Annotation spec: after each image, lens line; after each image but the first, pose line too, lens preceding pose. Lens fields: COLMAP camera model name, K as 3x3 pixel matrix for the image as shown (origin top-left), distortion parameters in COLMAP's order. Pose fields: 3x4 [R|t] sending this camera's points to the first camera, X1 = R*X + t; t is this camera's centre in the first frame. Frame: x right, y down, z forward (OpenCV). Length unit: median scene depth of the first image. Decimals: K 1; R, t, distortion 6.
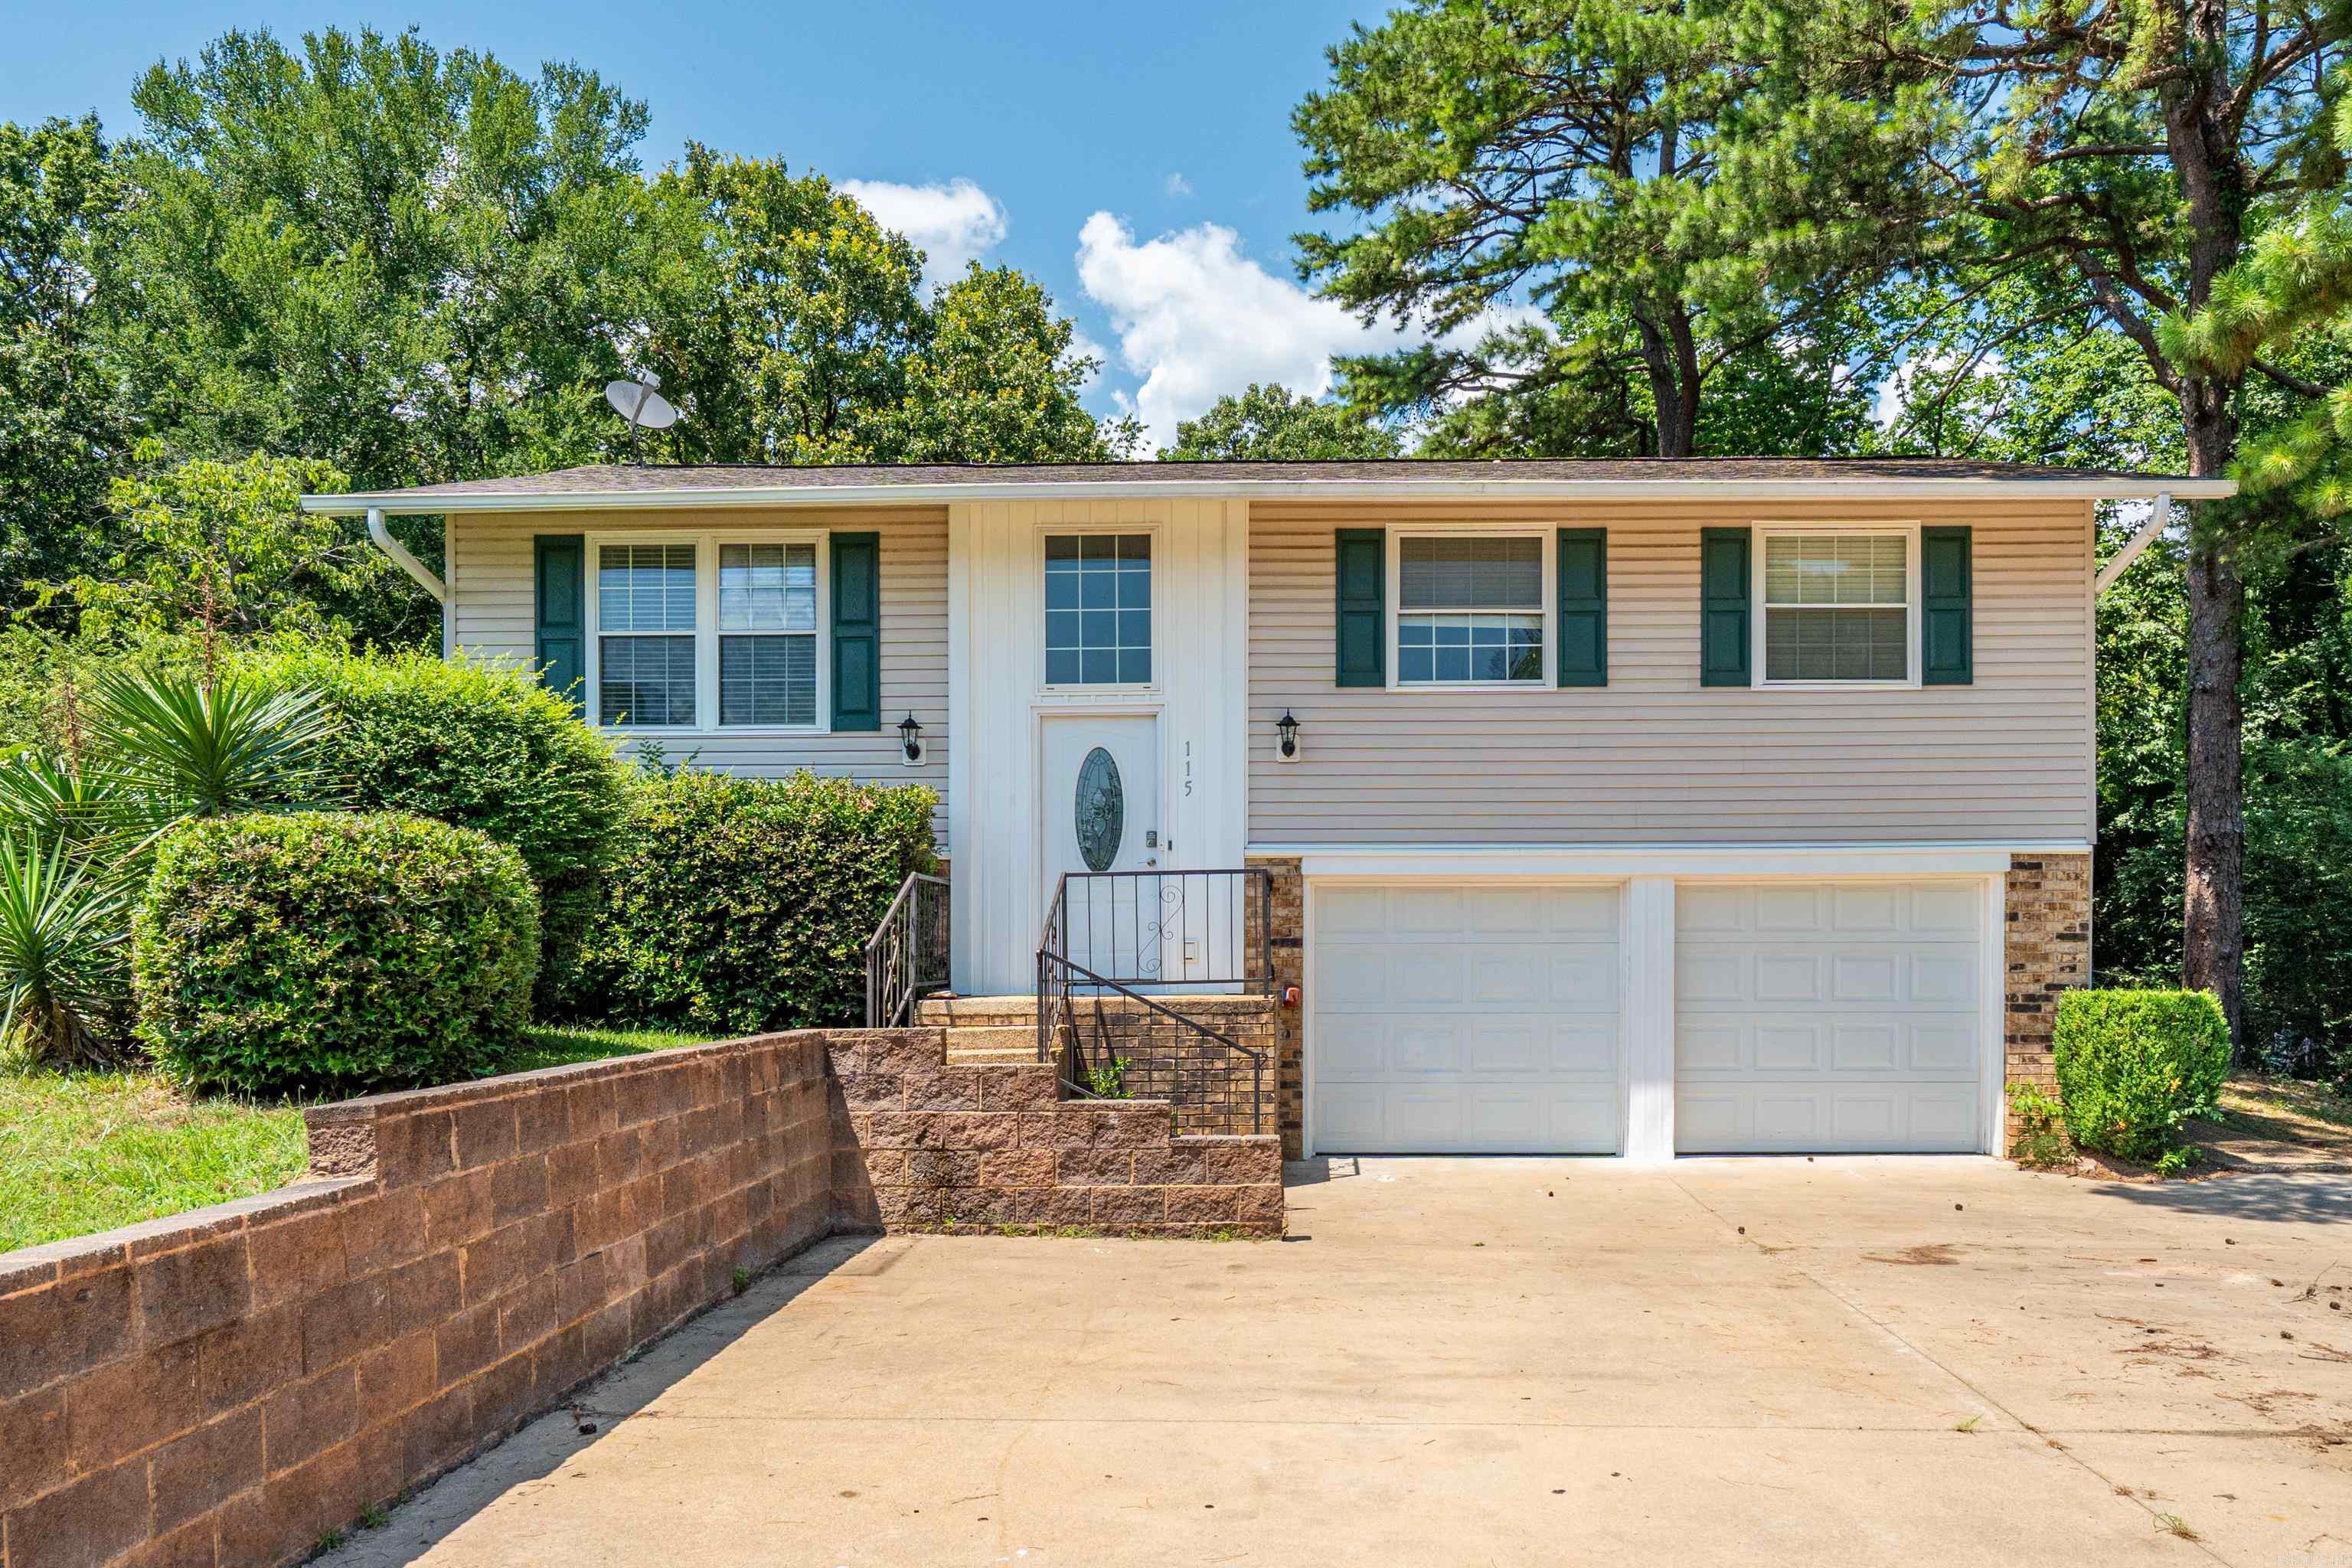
lens RADIAL K [[1616.1, 0, 1336.5], [0, 1616.1, 965.4], [0, 0, 1]] dist [0.006203, -0.004250]
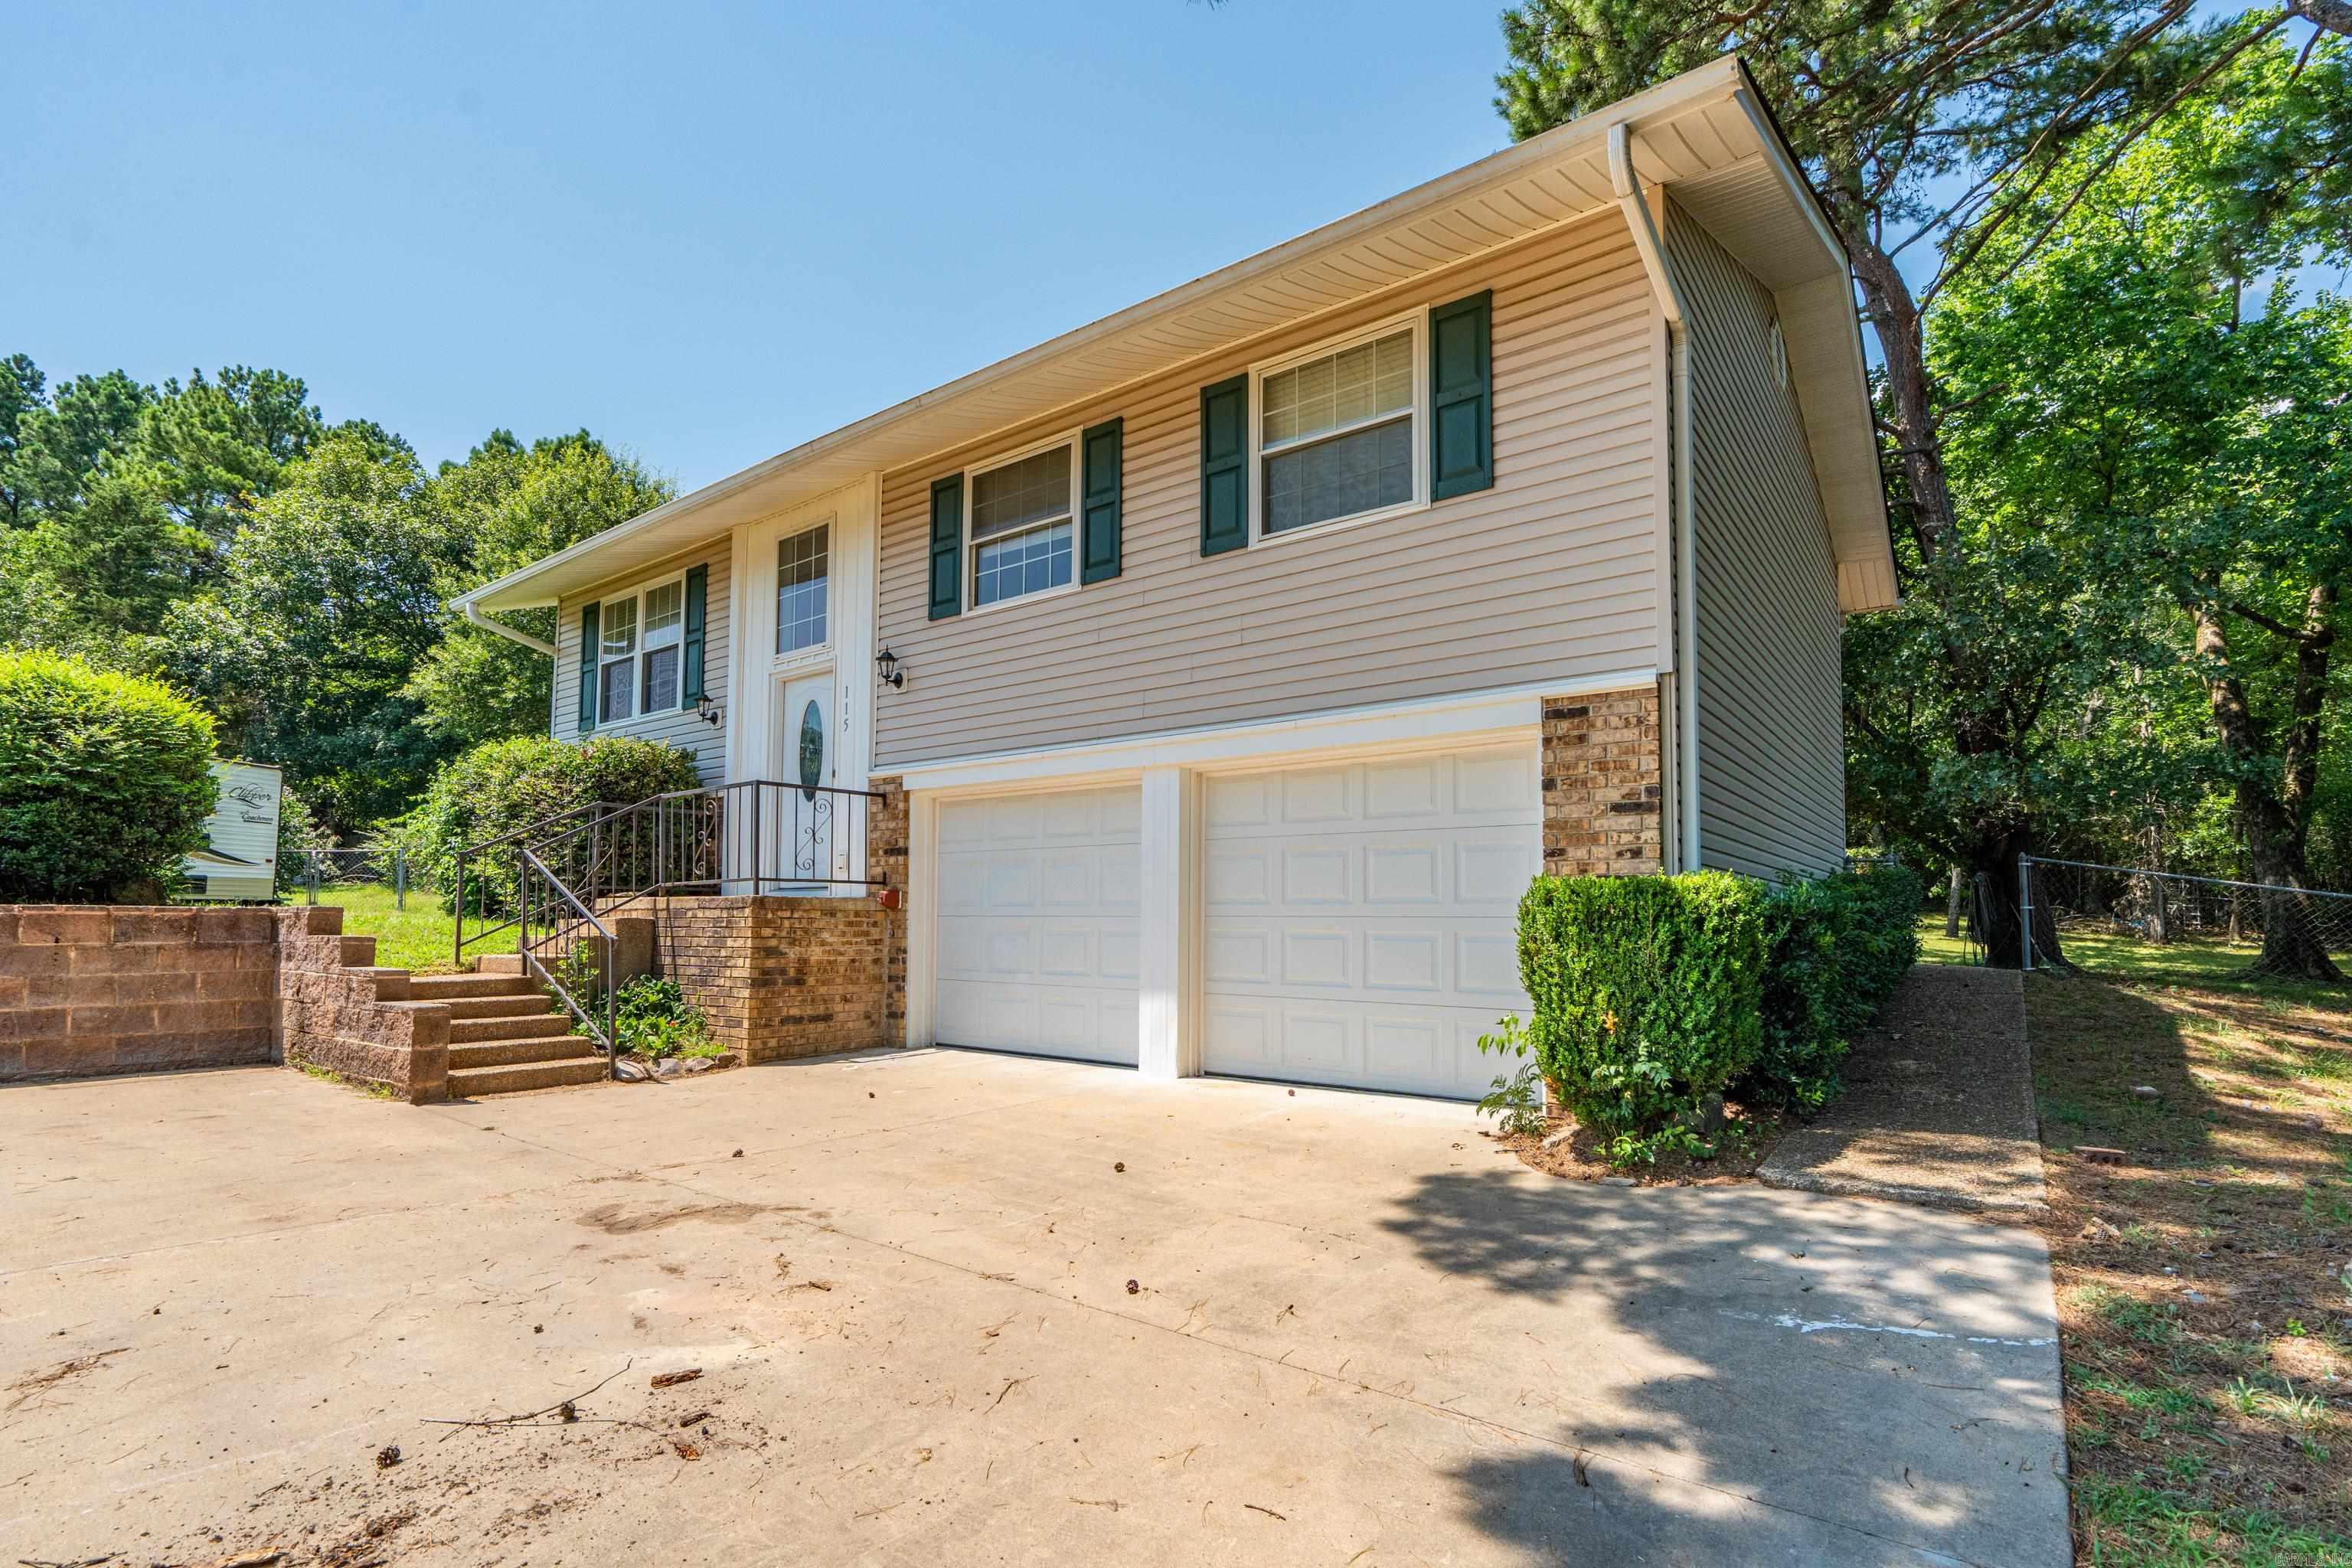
lens RADIAL K [[1081.4, 0, 1196.0], [0, 1081.4, 856.4], [0, 0, 1]] dist [0.003706, 0.000568]
pose [[0.803049, -0.030822, -0.595116, 0.589173], [-0.007631, 0.998048, -0.061988, 0.034344], [0.595865, 0.054321, 0.801246, 0.524327]]
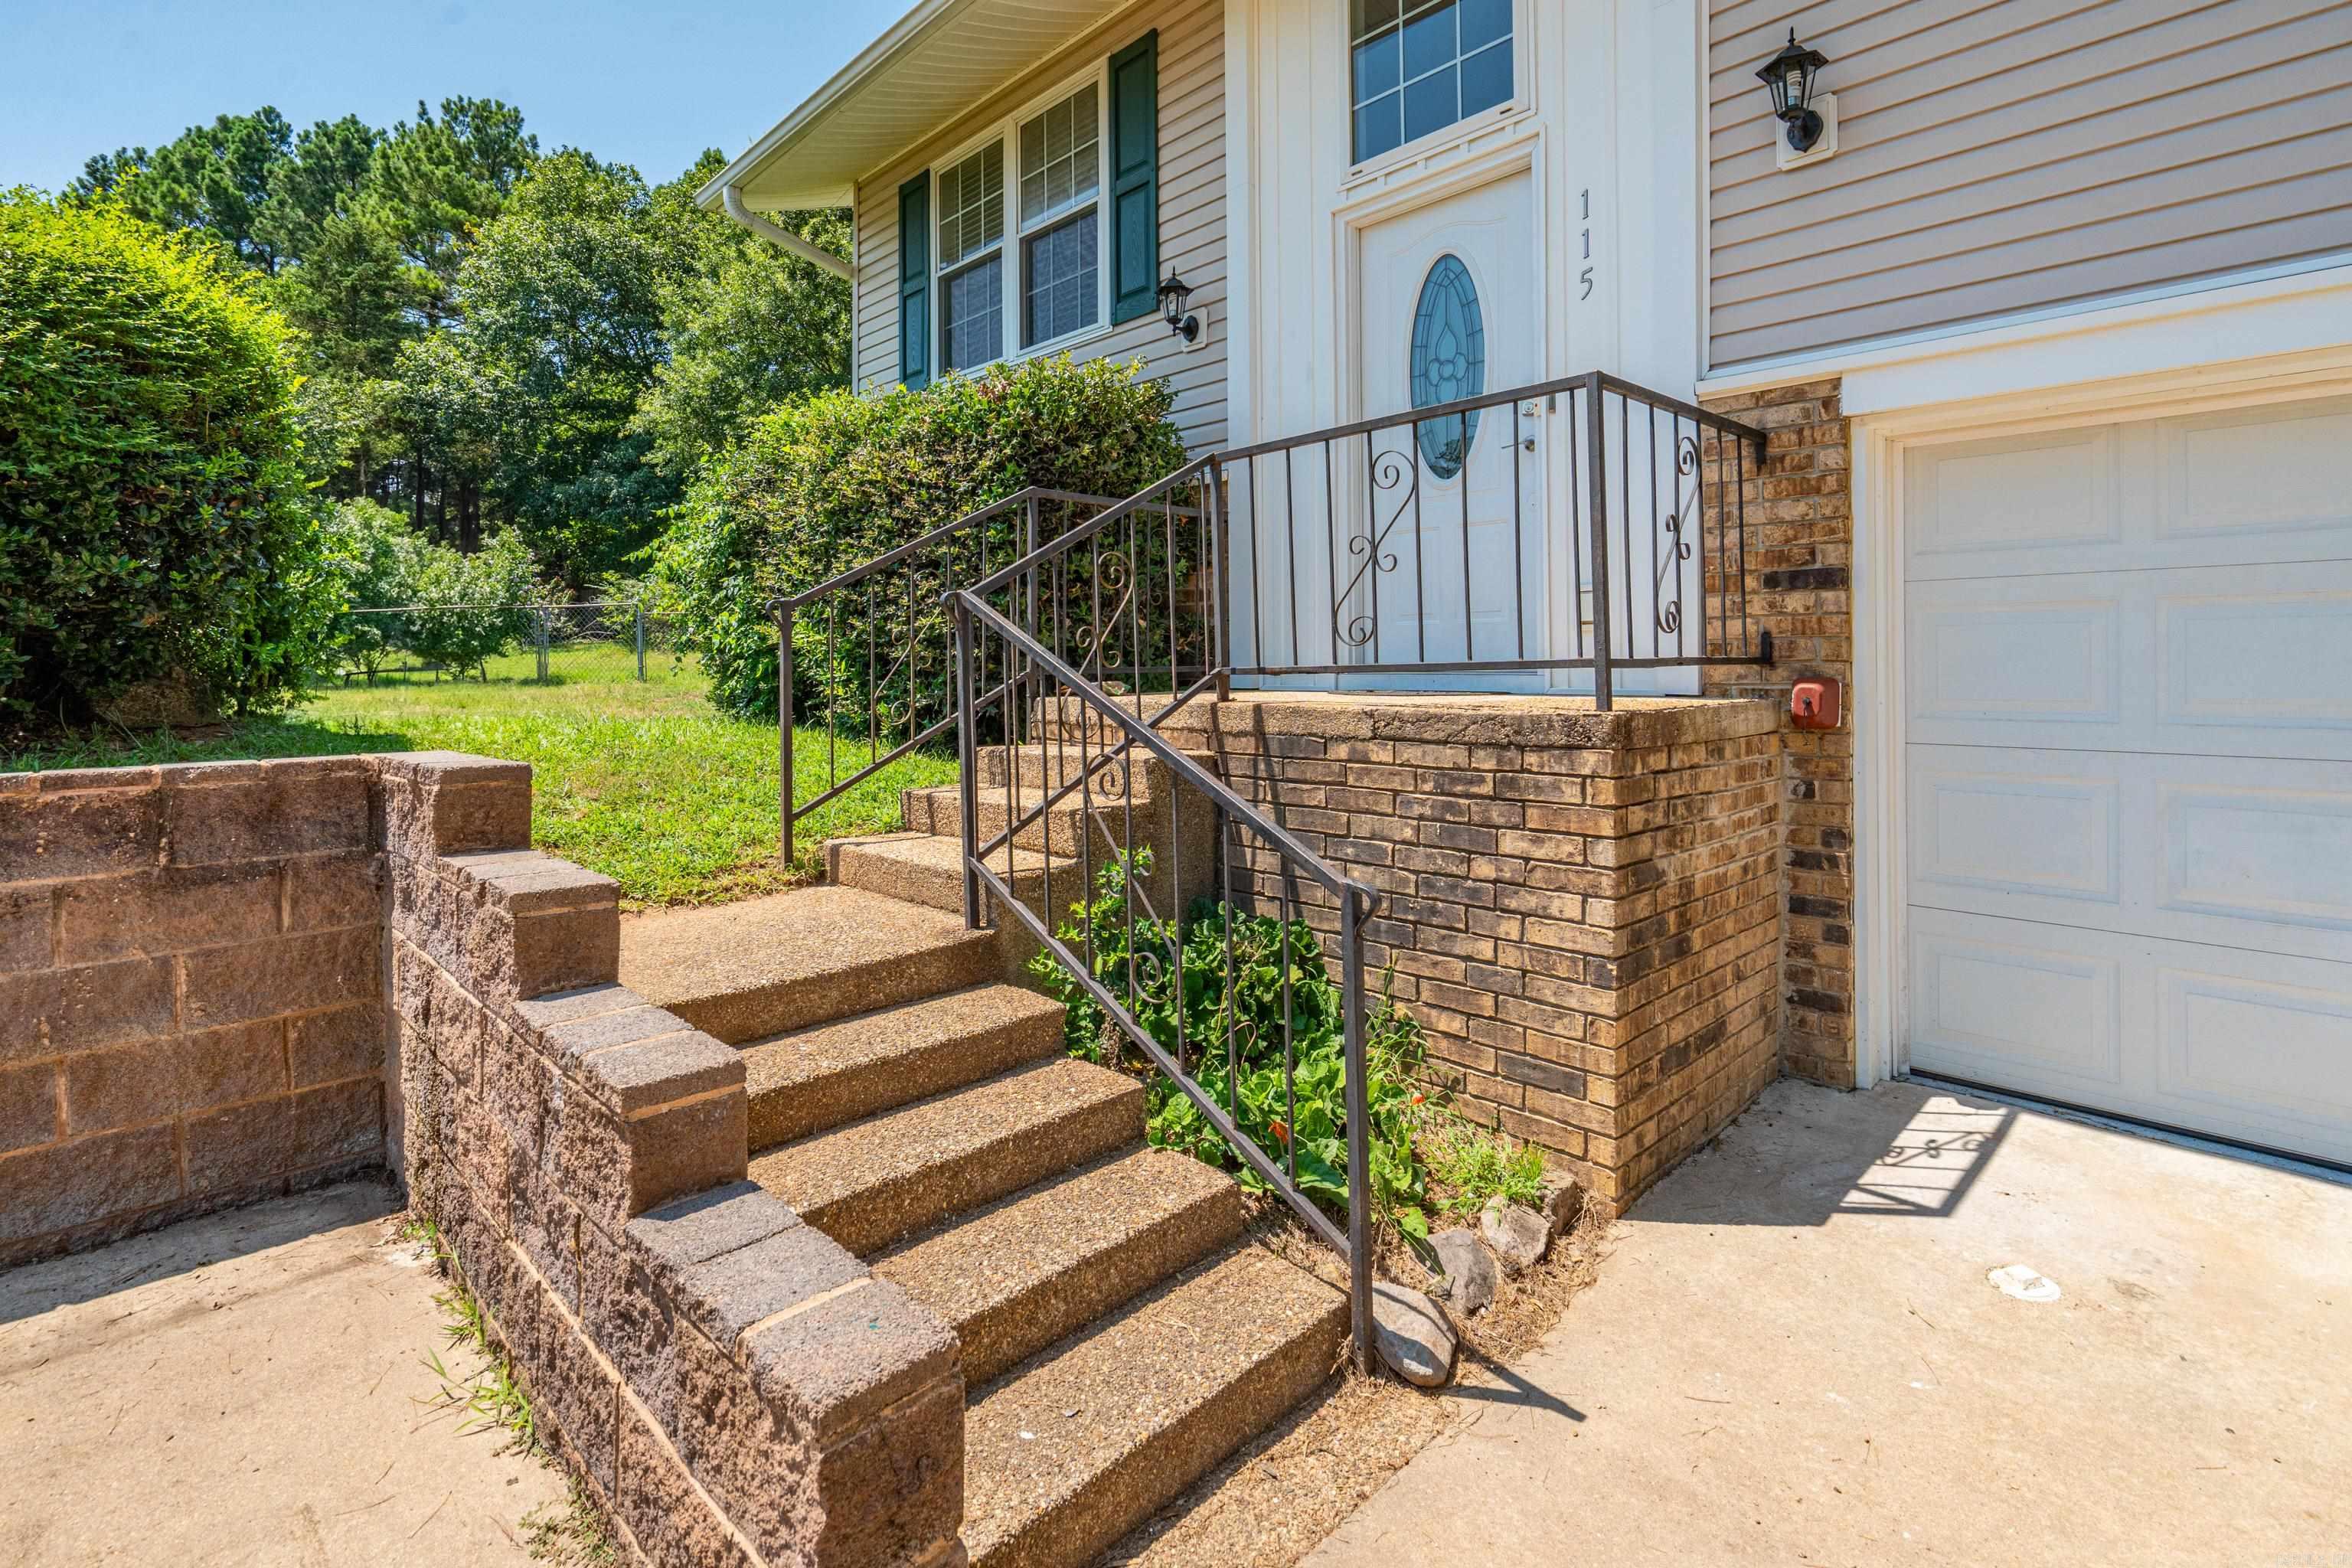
lens RADIAL K [[1102.5, 0, 1171.0], [0, 1102.5, 666.8], [0, 0, 1]] dist [-0.002803, 0.000000]
pose [[0.683889, 0.000081, -0.729586, 0.069861], [0.000660, 1.000000, 0.000730, 0.008924], [0.729585, -0.000980, 0.683889, 0.676508]]
